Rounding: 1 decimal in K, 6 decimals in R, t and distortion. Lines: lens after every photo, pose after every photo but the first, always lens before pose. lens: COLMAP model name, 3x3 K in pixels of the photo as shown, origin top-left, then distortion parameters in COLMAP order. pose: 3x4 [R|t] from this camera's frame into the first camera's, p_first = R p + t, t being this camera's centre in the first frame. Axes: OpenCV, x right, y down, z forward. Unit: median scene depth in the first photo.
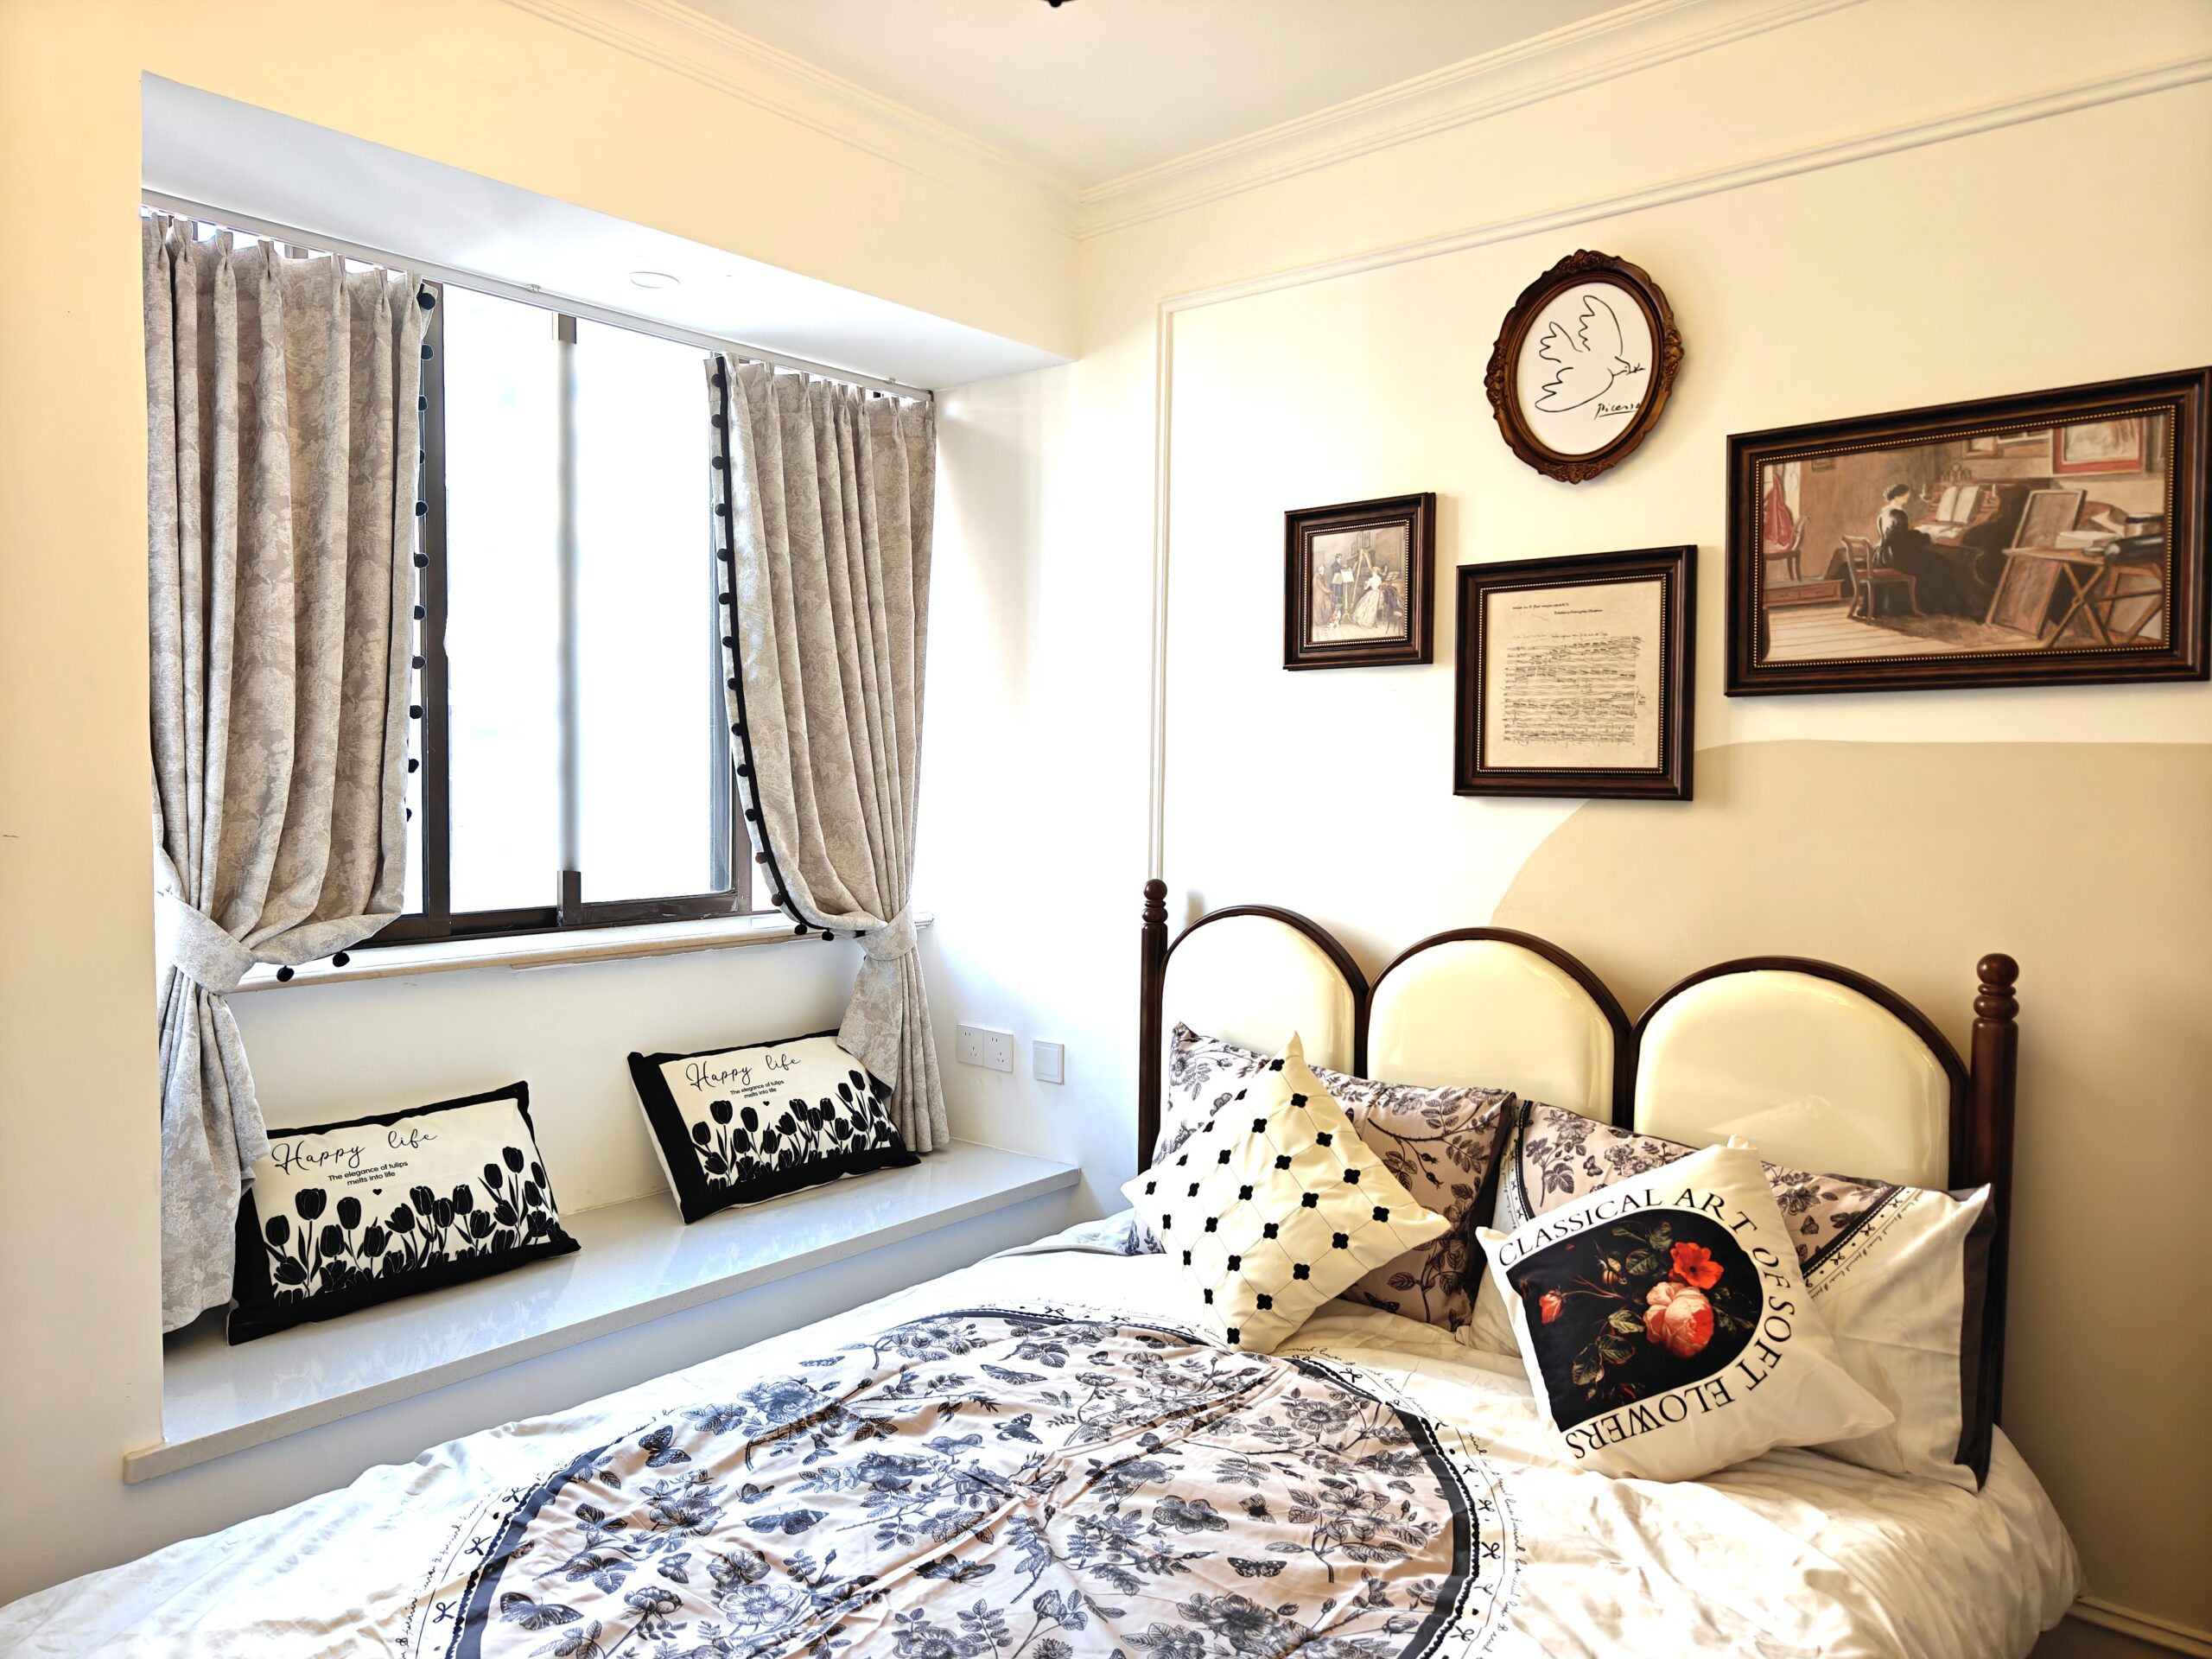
lens RADIAL K [[1492.7, 0, 1099.8], [0, 1492.7, 829.7], [0, 0, 1]] dist [0.005363, -0.002225]
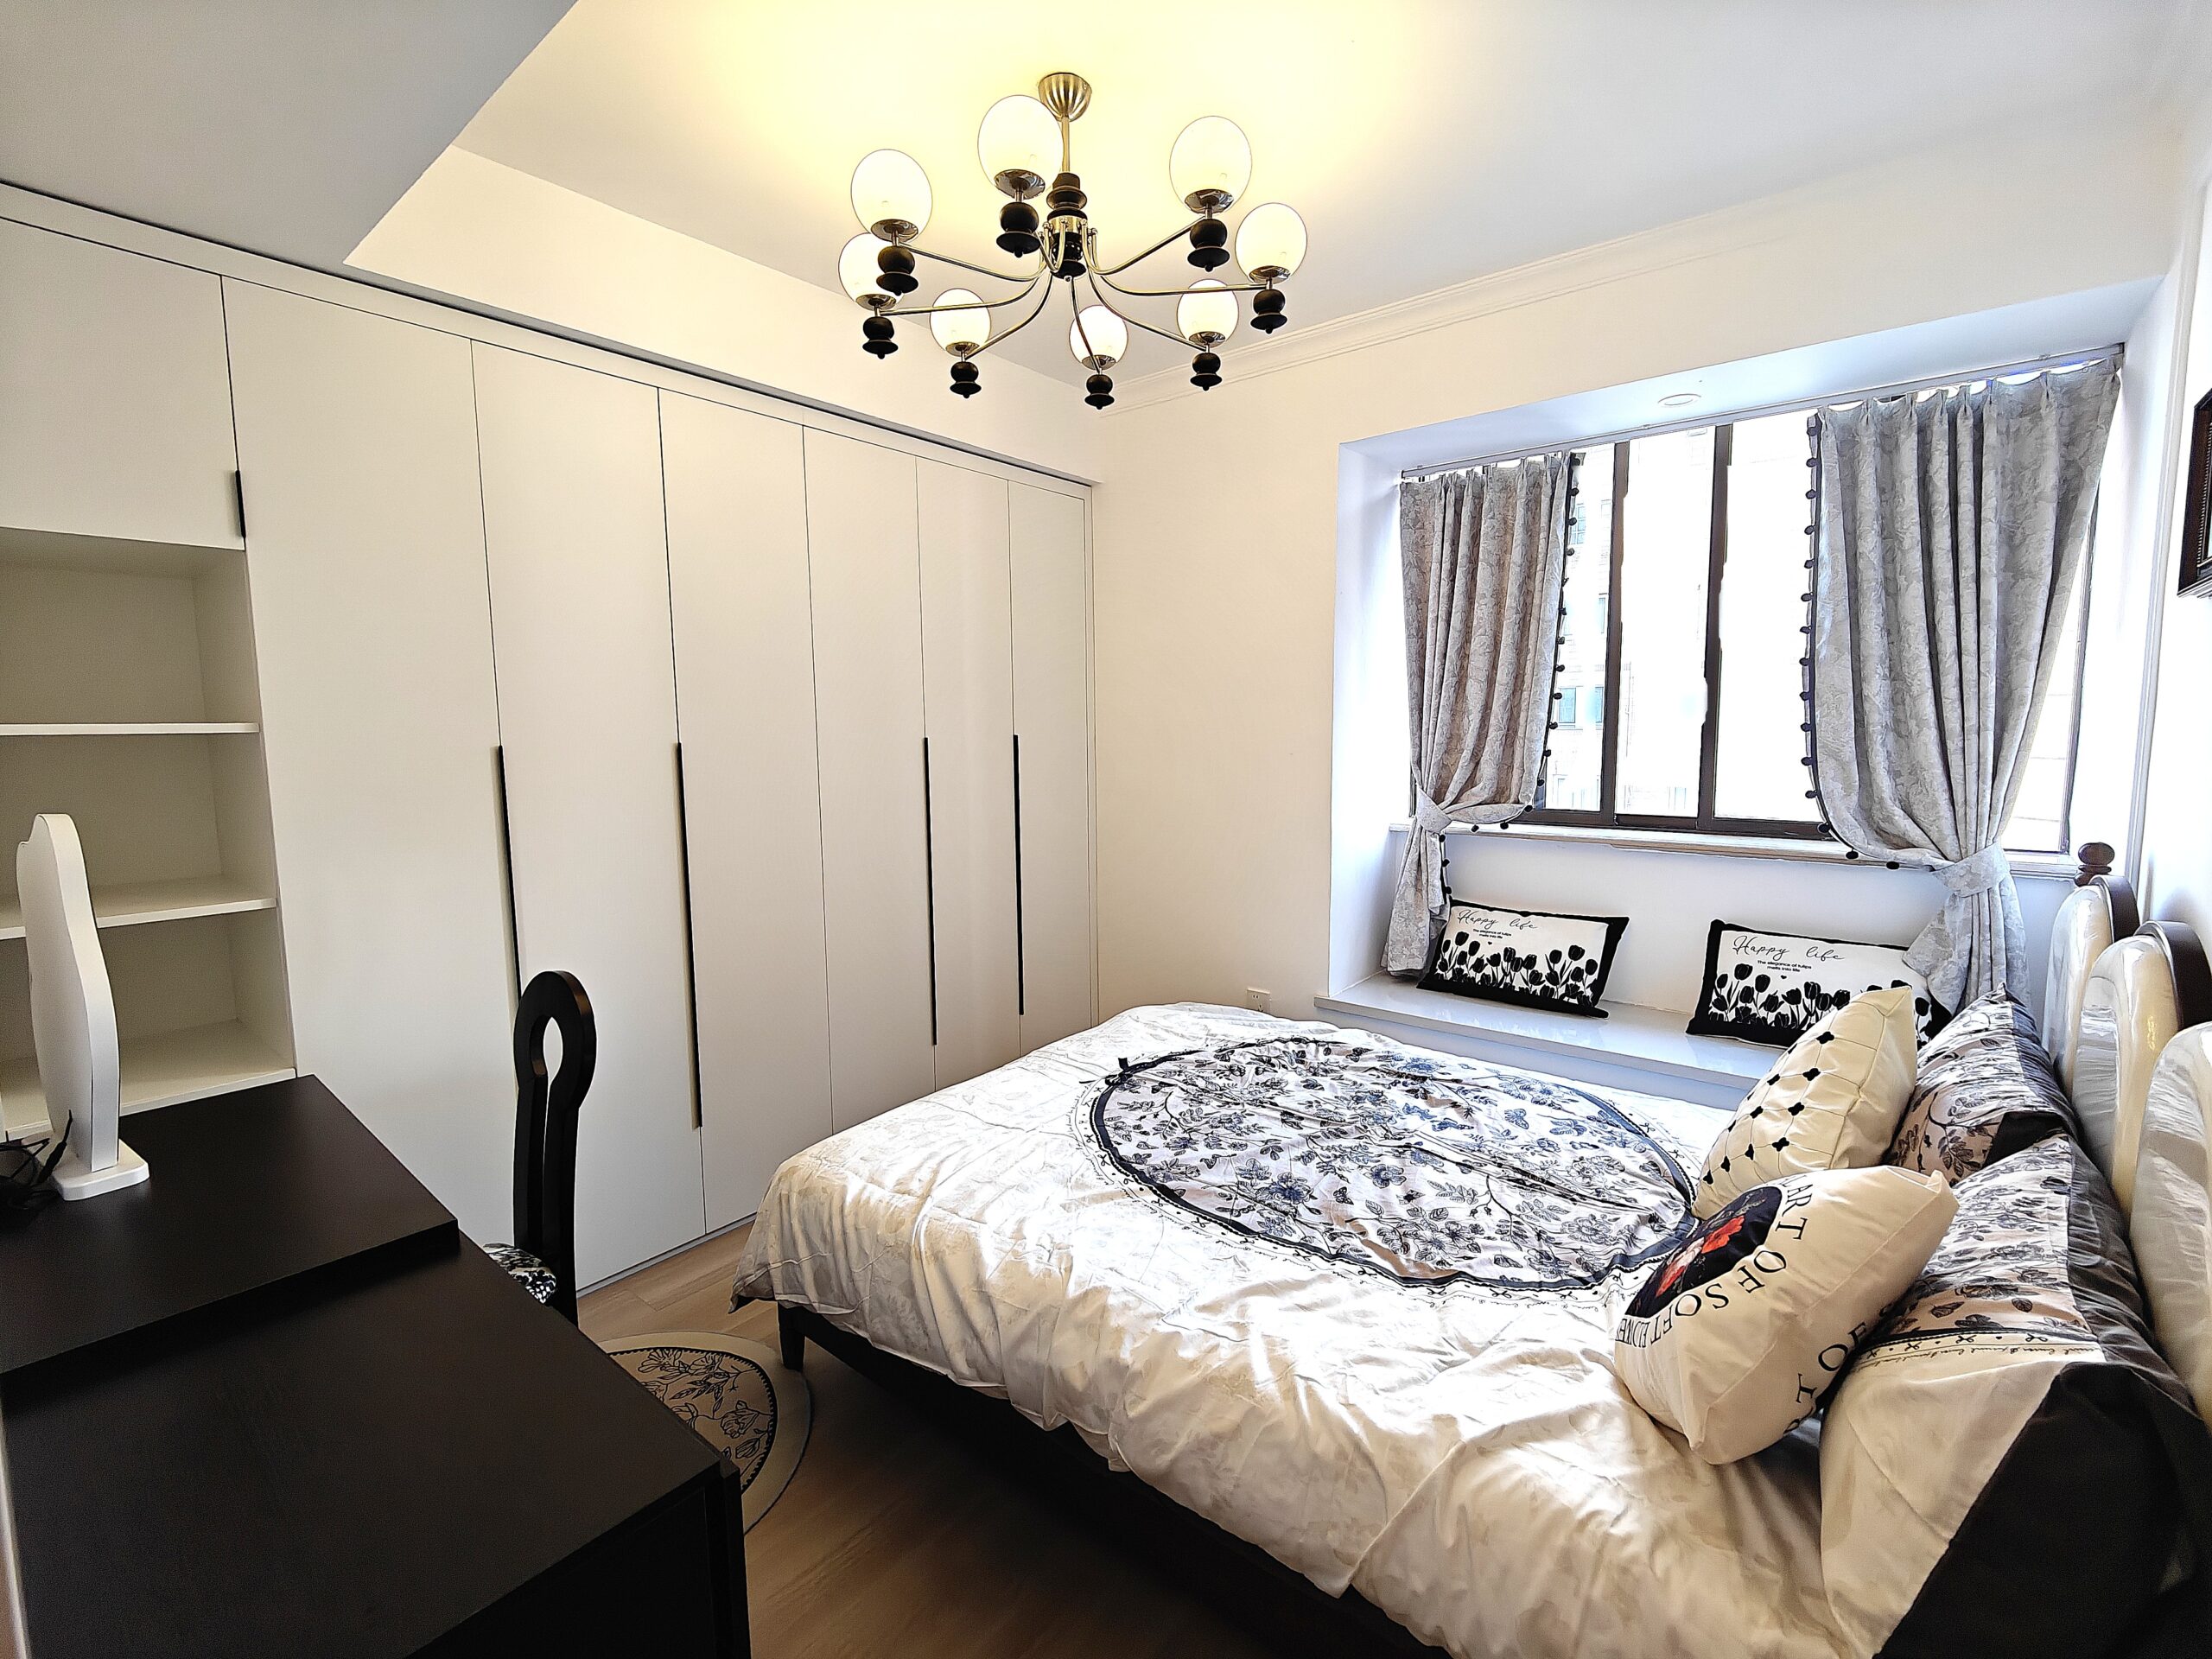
lens RADIAL K [[954.9, 0, 1107.0], [0, 954.9, 829.6], [0, 0, 1]] dist [0.008405, -0.011502]
pose [[0.028682, 0.096654, -0.994905, 0.816492], [-0.040709, 0.994601, 0.095451, -0.007475], [0.998759, 0.037764, 0.032461, 0.493251]]
